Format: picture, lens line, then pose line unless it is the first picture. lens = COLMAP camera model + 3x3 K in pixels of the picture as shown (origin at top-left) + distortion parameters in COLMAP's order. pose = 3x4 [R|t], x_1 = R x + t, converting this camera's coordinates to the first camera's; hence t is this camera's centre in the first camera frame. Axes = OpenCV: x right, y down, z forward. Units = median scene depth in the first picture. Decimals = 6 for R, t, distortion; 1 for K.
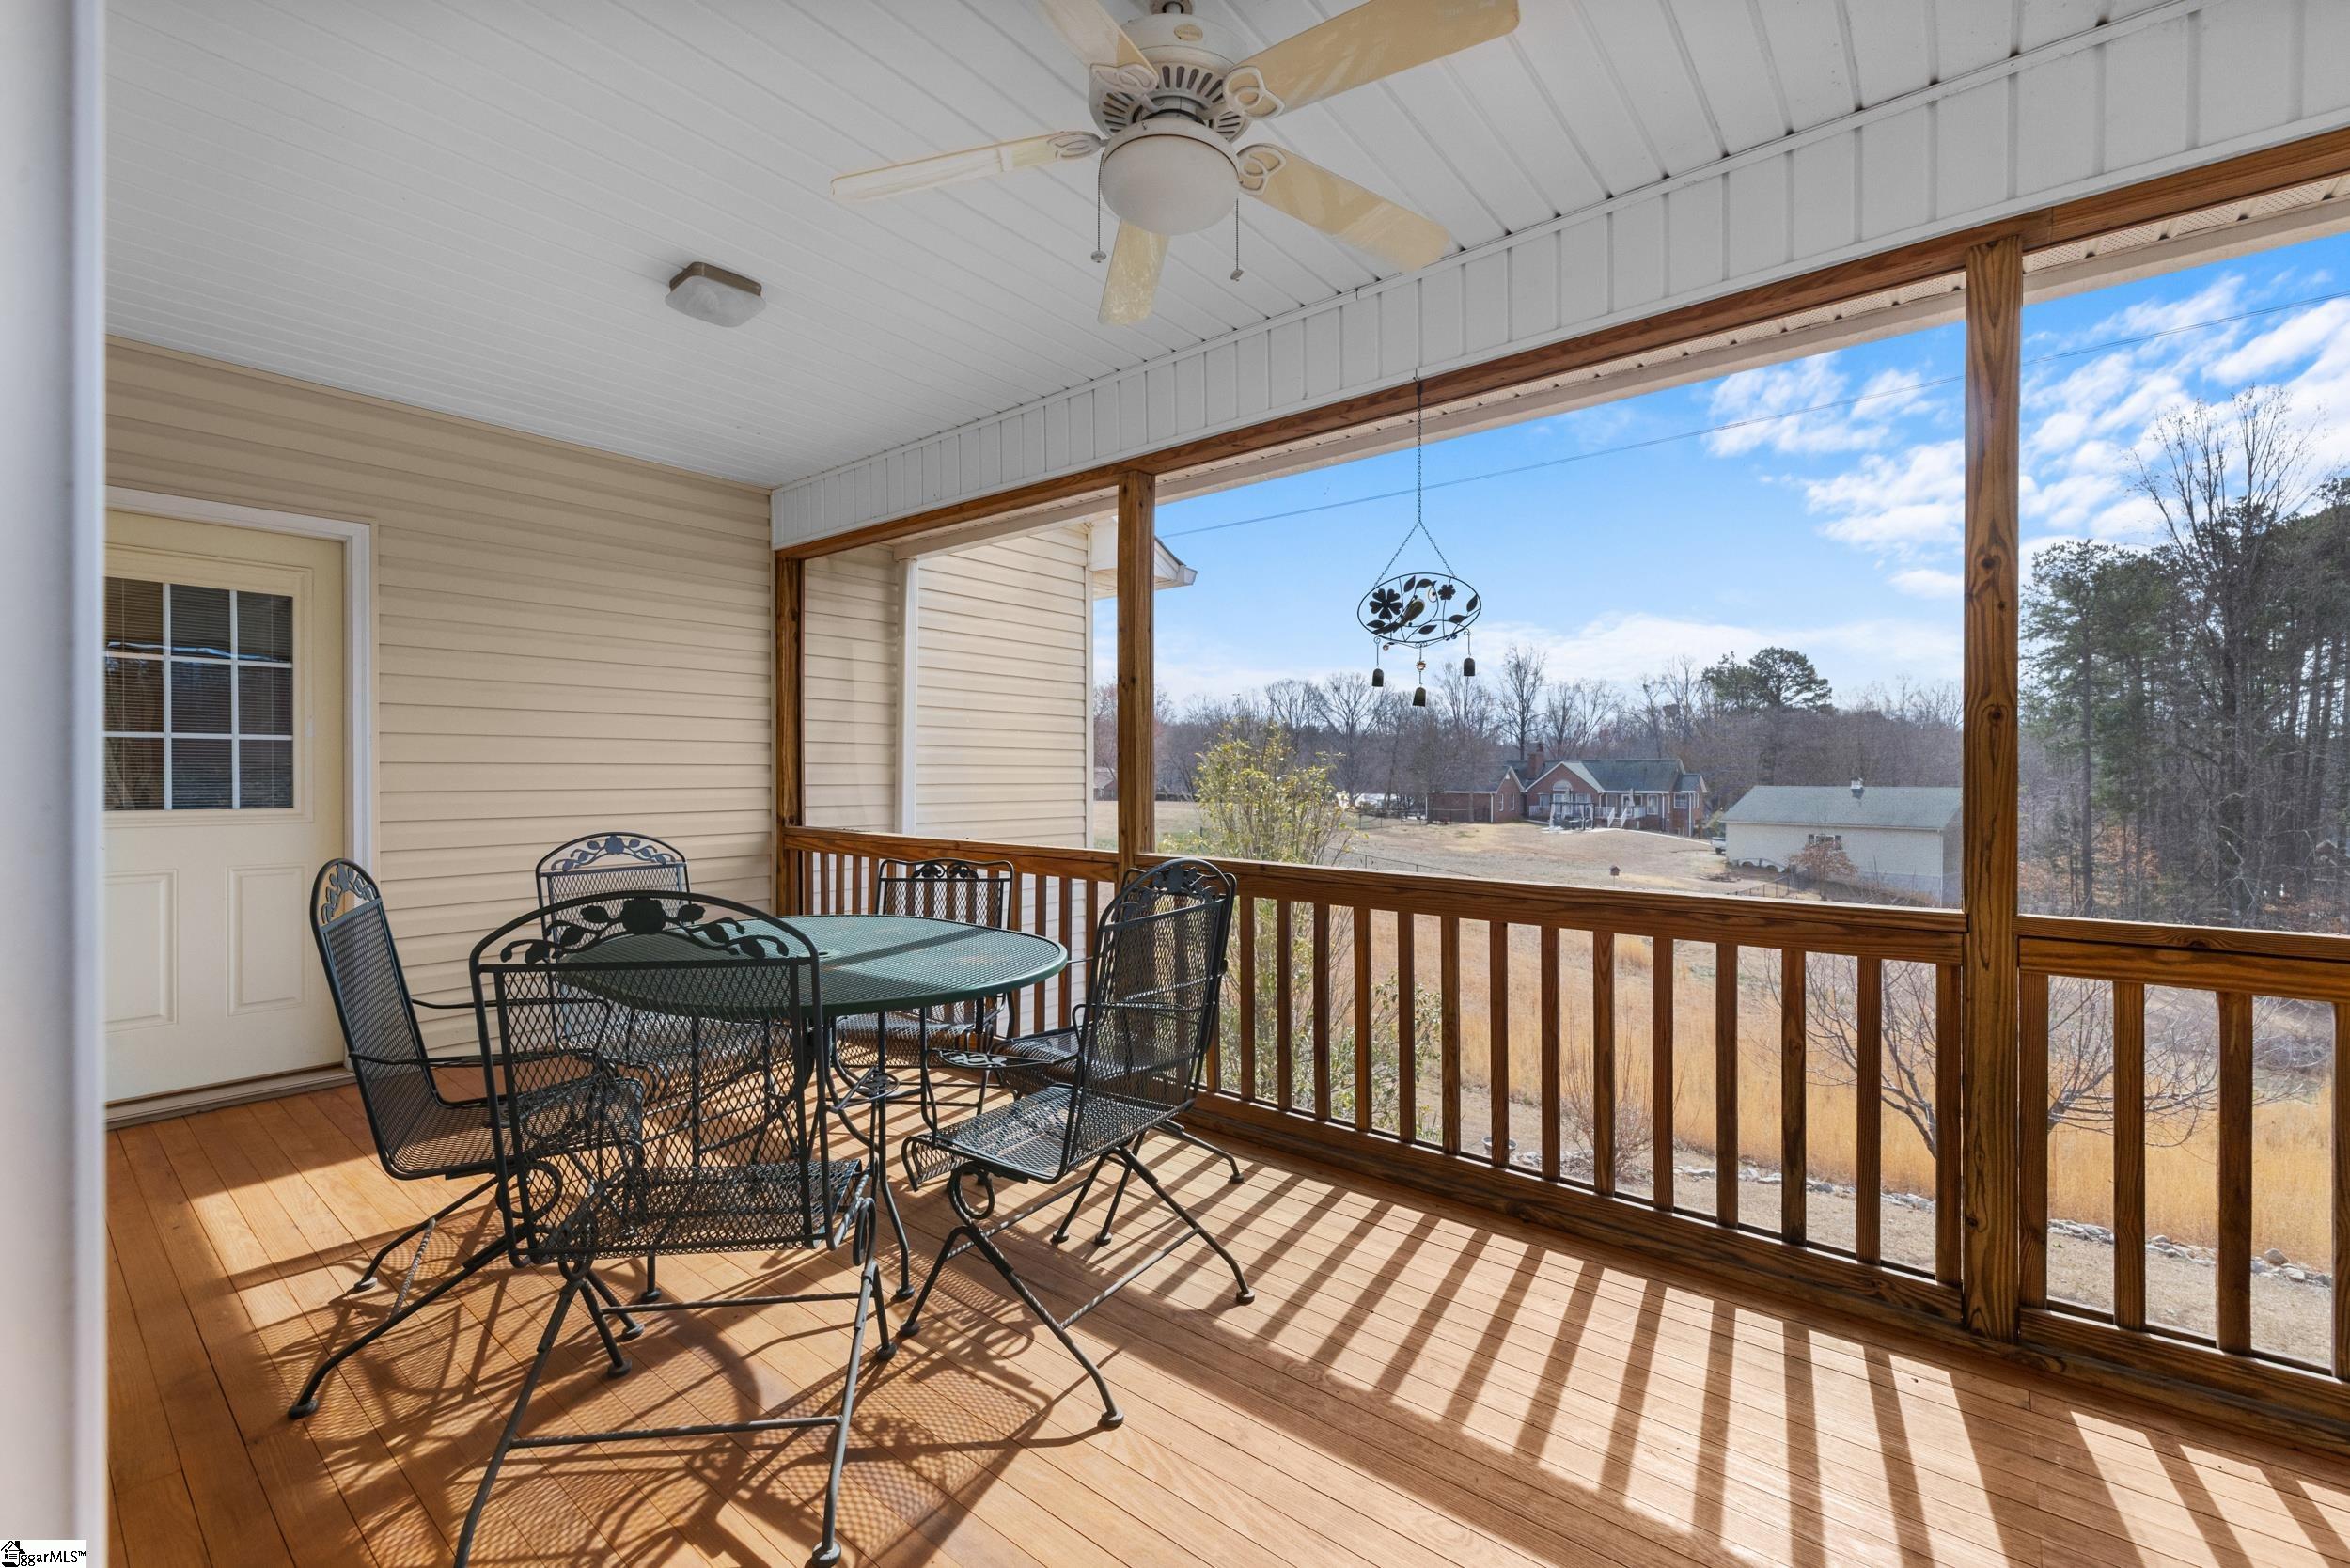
lens RADIAL K [[979.1, 0, 1168.1], [0, 979.1, 779.1], [0, 0, 1]] dist [0.002827, 0.000578]
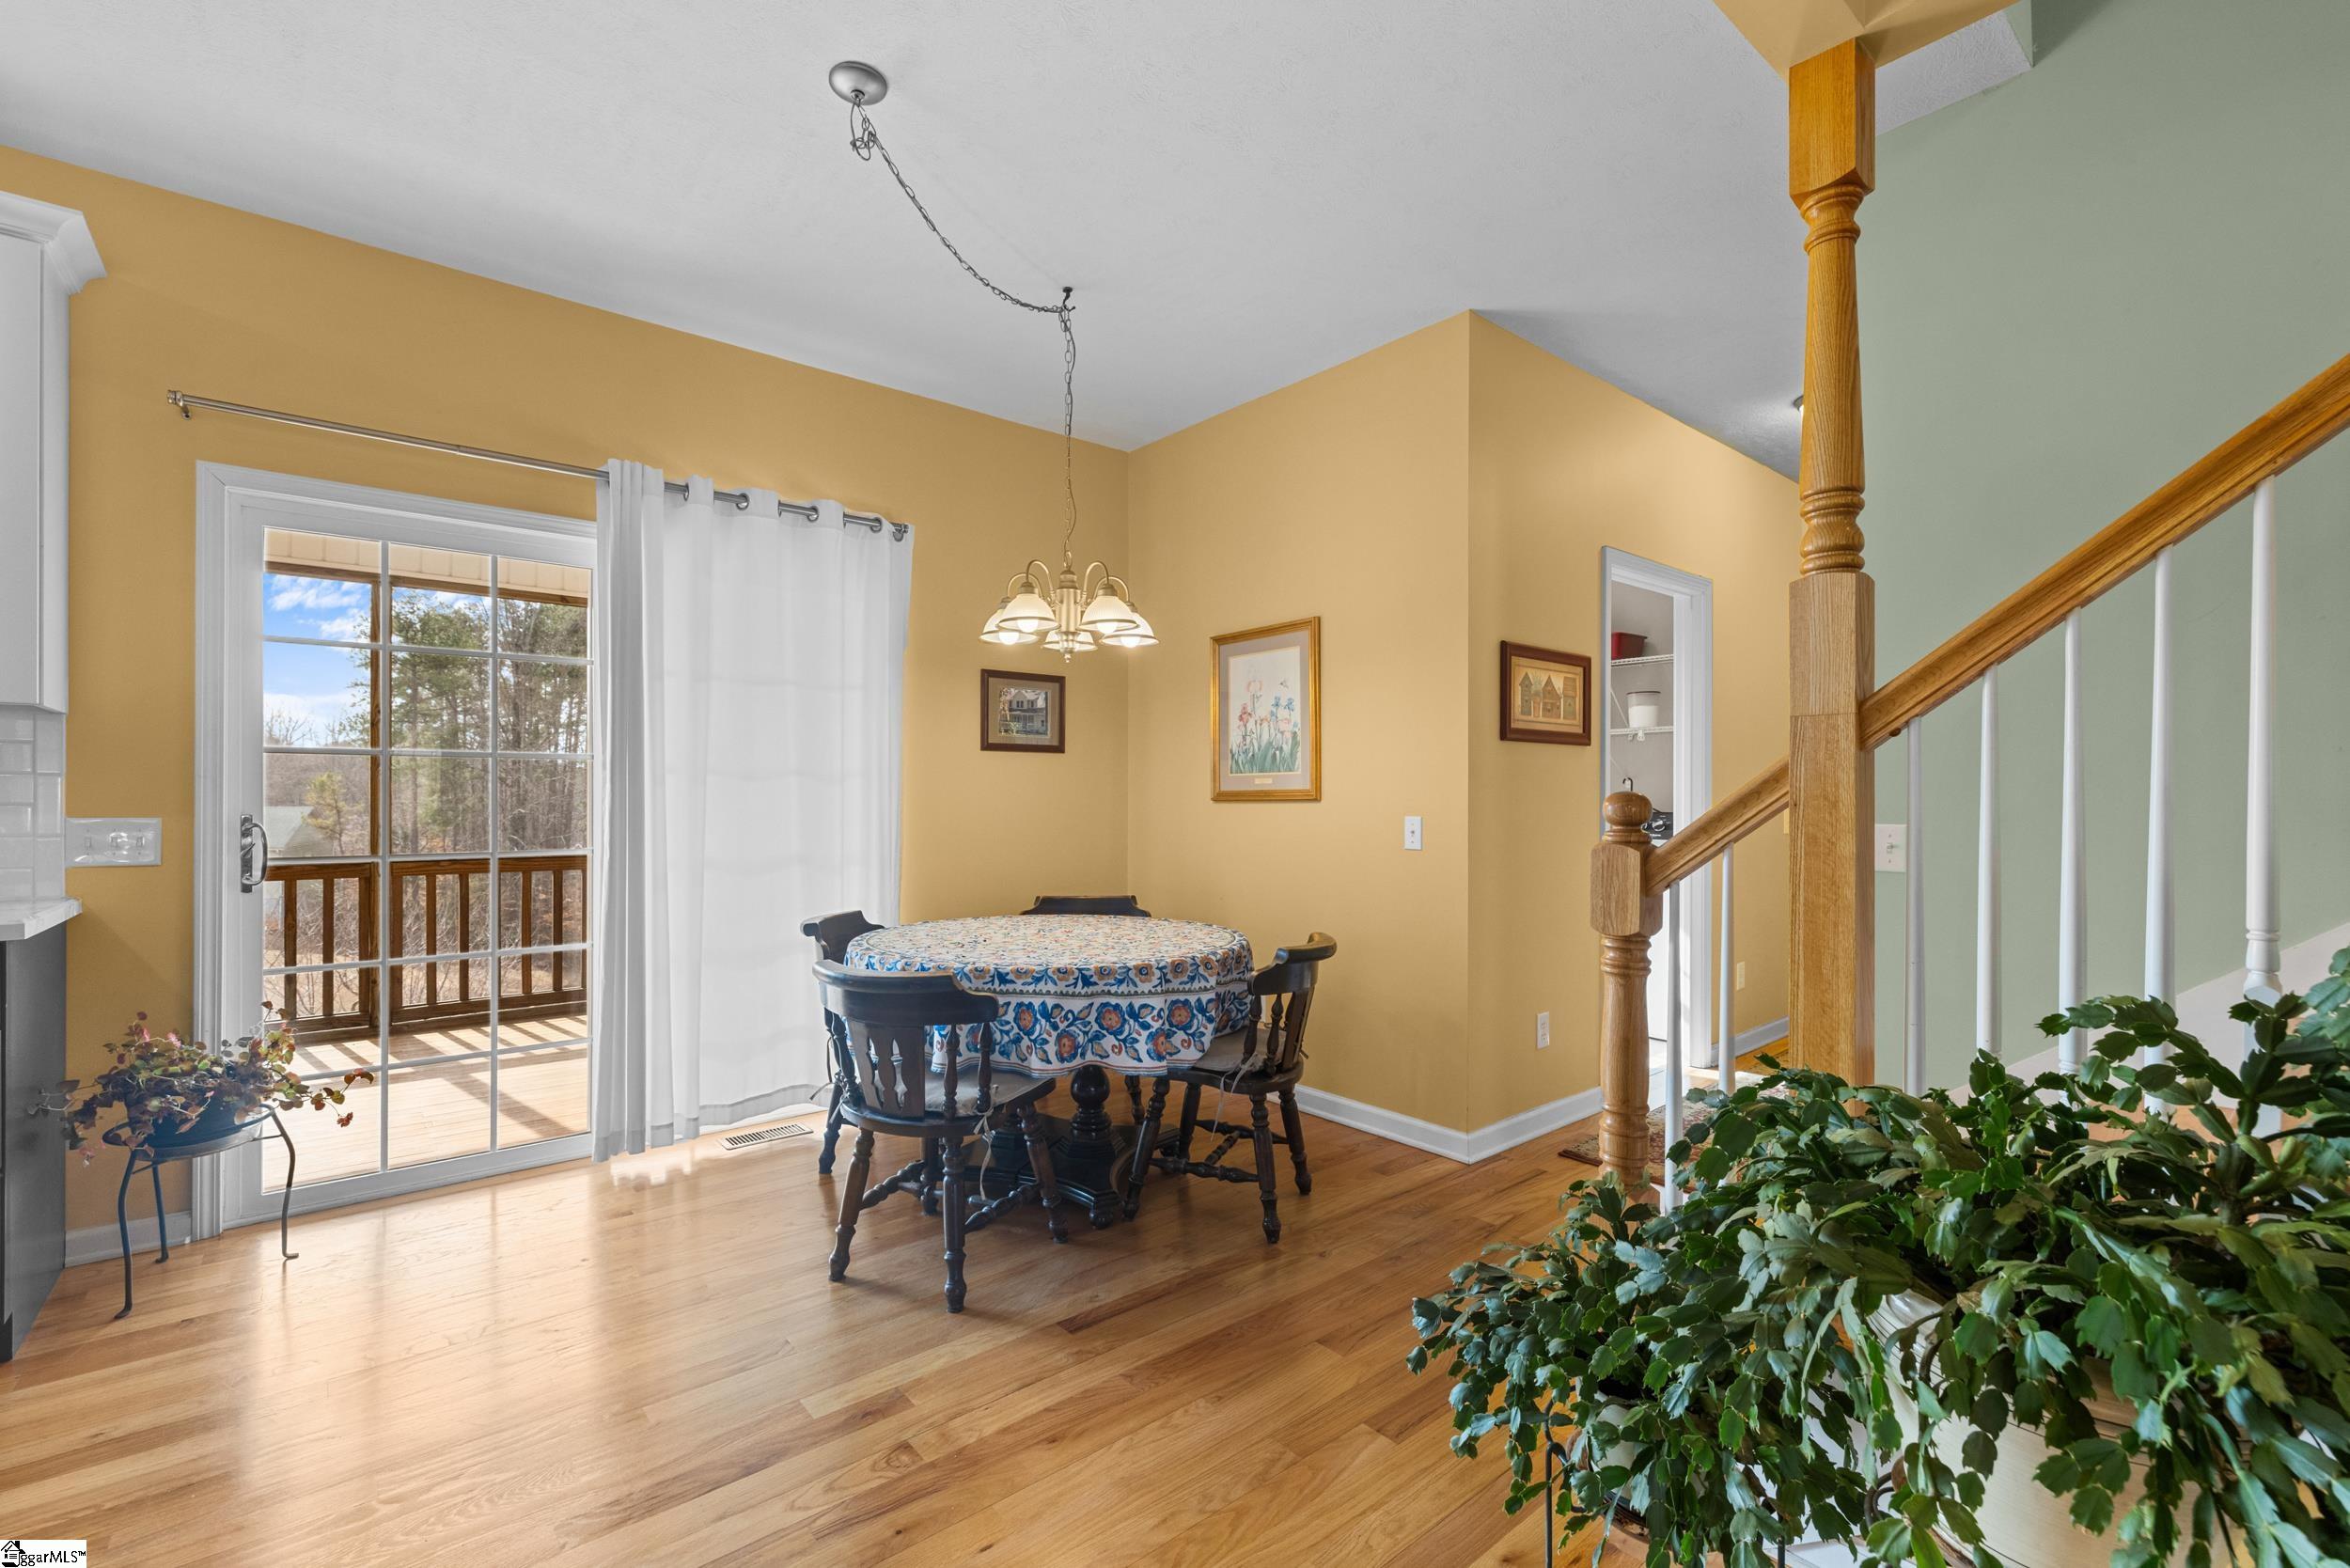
lens RADIAL K [[1022.1, 0, 1173.2], [0, 1022.1, 800.6], [0, 0, 1]] dist [-0.000724, -0.000178]
pose [[0.178729, -0.001347, 0.983897, -0.056346], [-0.000687, 0.999999, 0.001494, 0.000488], [-0.983898, -0.000943, 0.178728, -0.059394]]
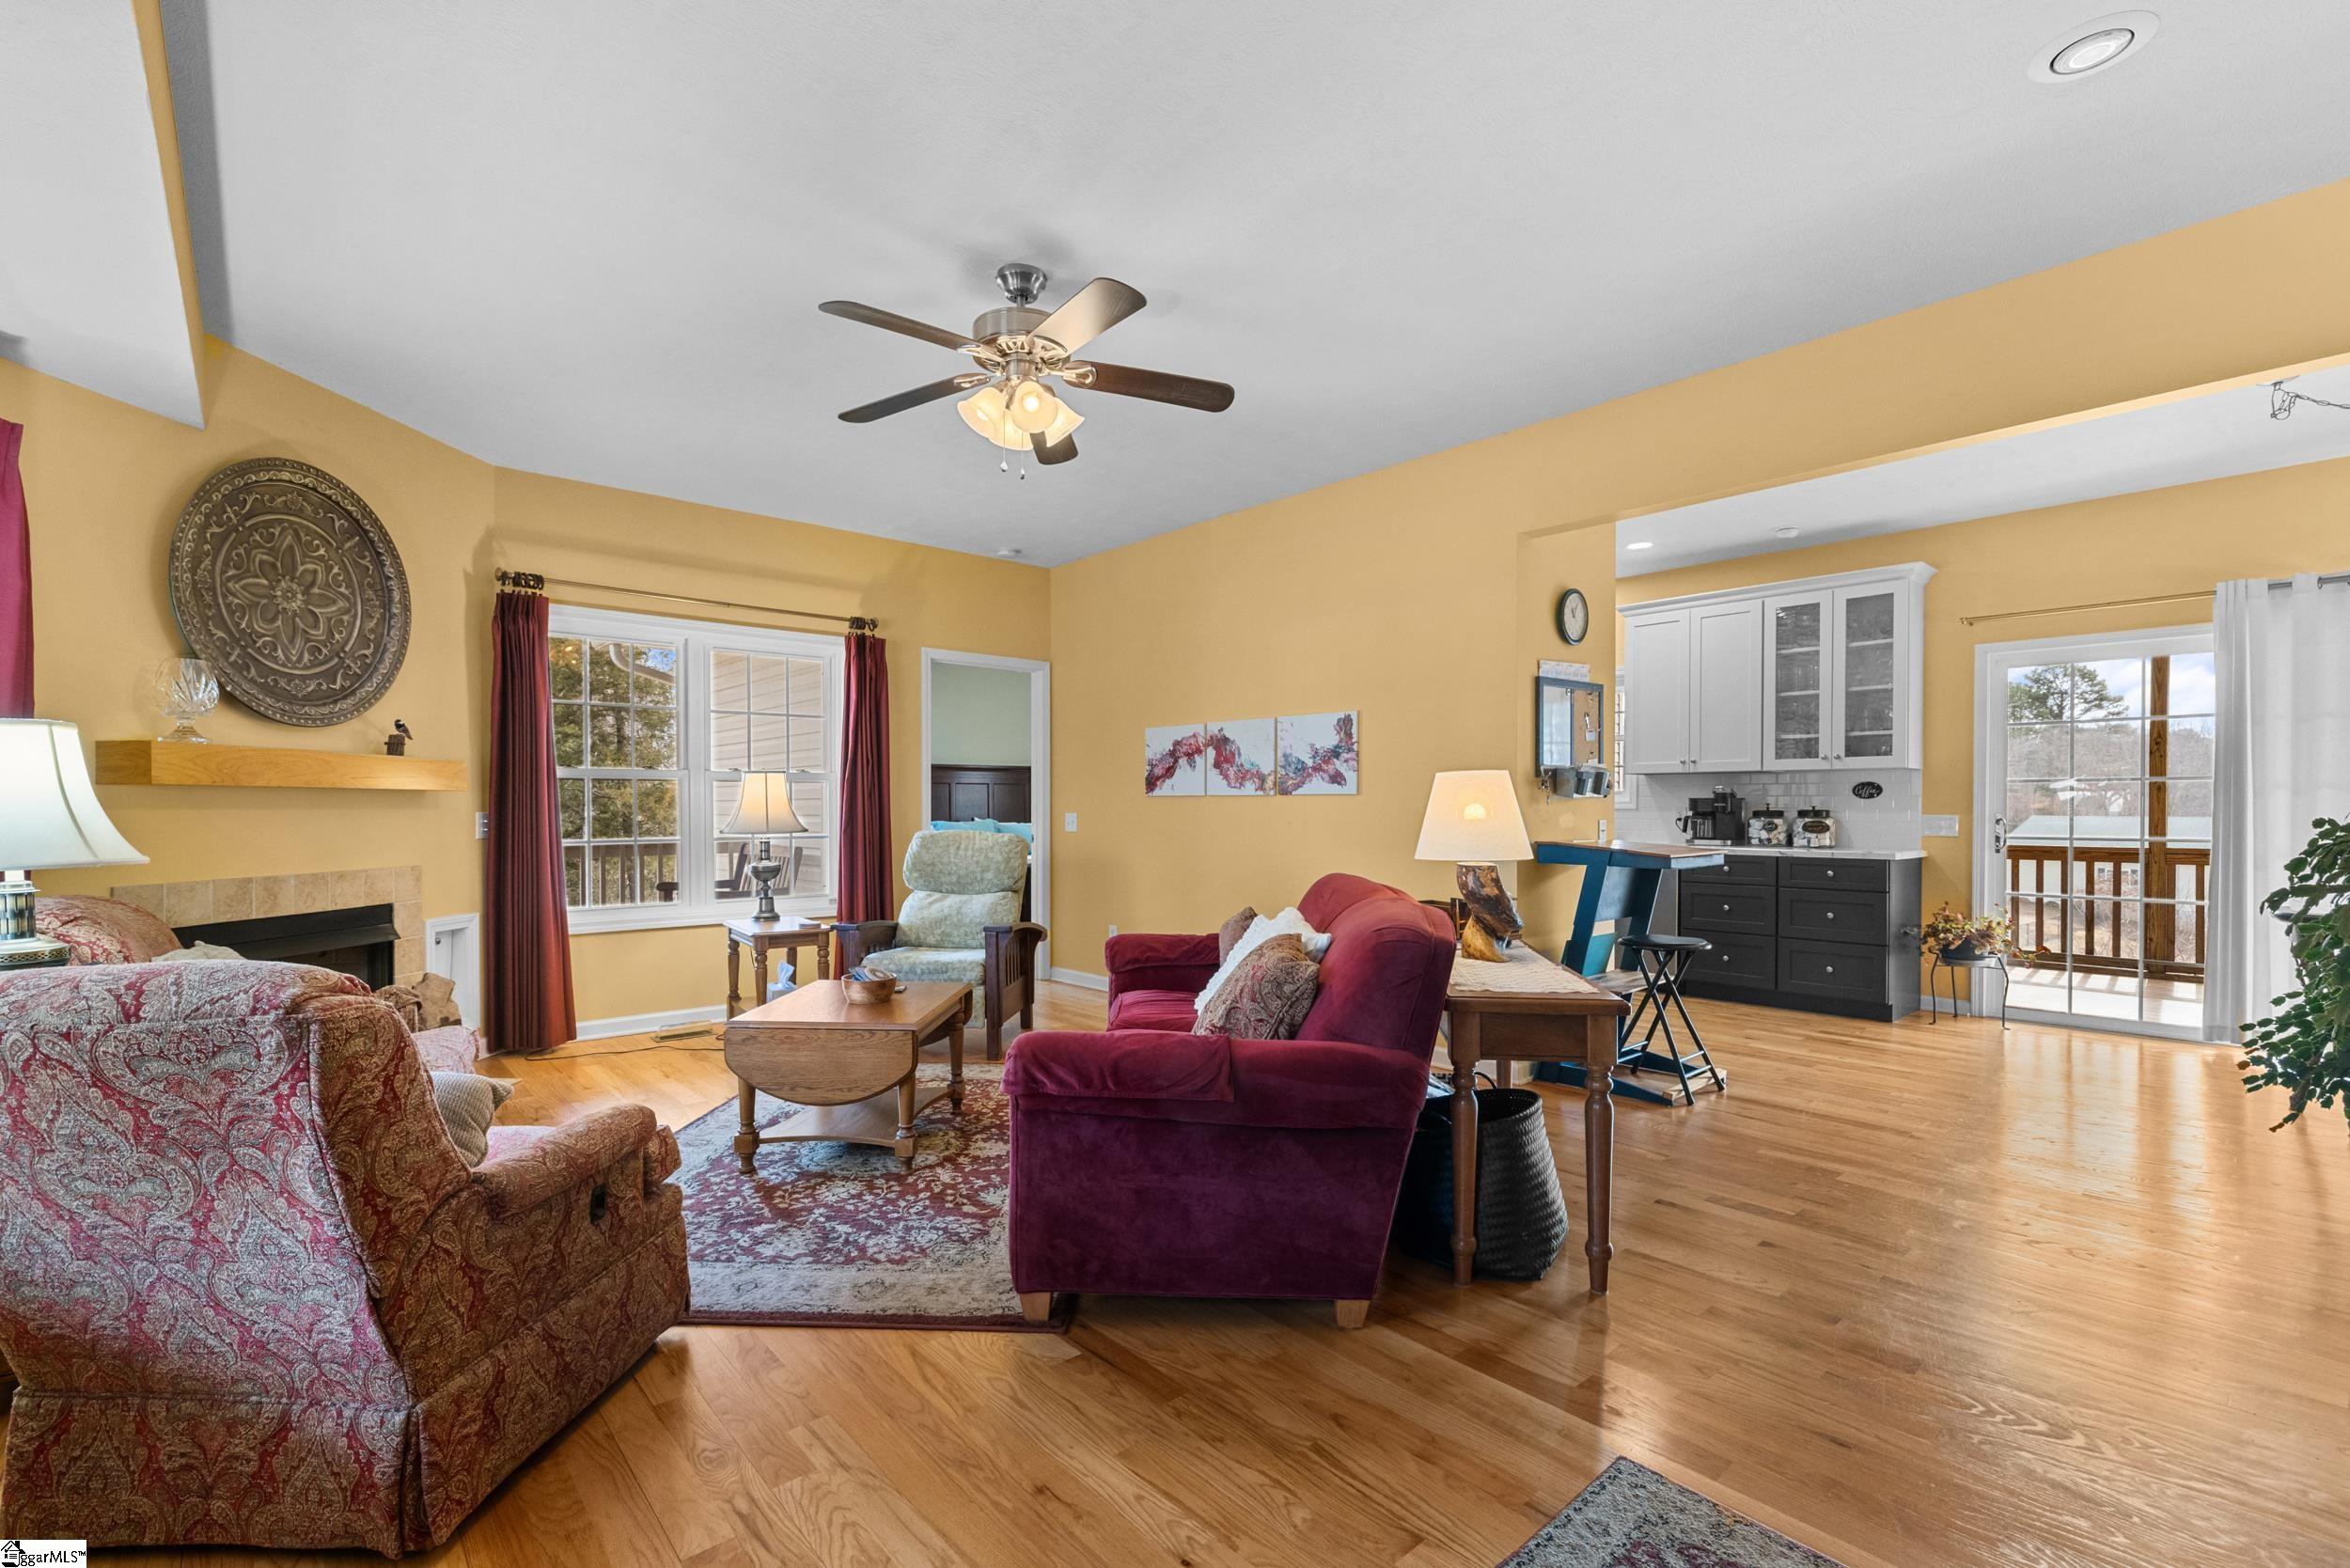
lens RADIAL K [[1022.1, 0, 1173.2], [0, 1022.1, 800.6], [0, 0, 1]] dist [-0.000724, -0.000178]
pose [[0.987579, 0.004387, -0.157063, -0.084558], [-0.005209, 0.999975, -0.004827, 0.000938], [0.157038, 0.005586, 0.987577, -0.130238]]
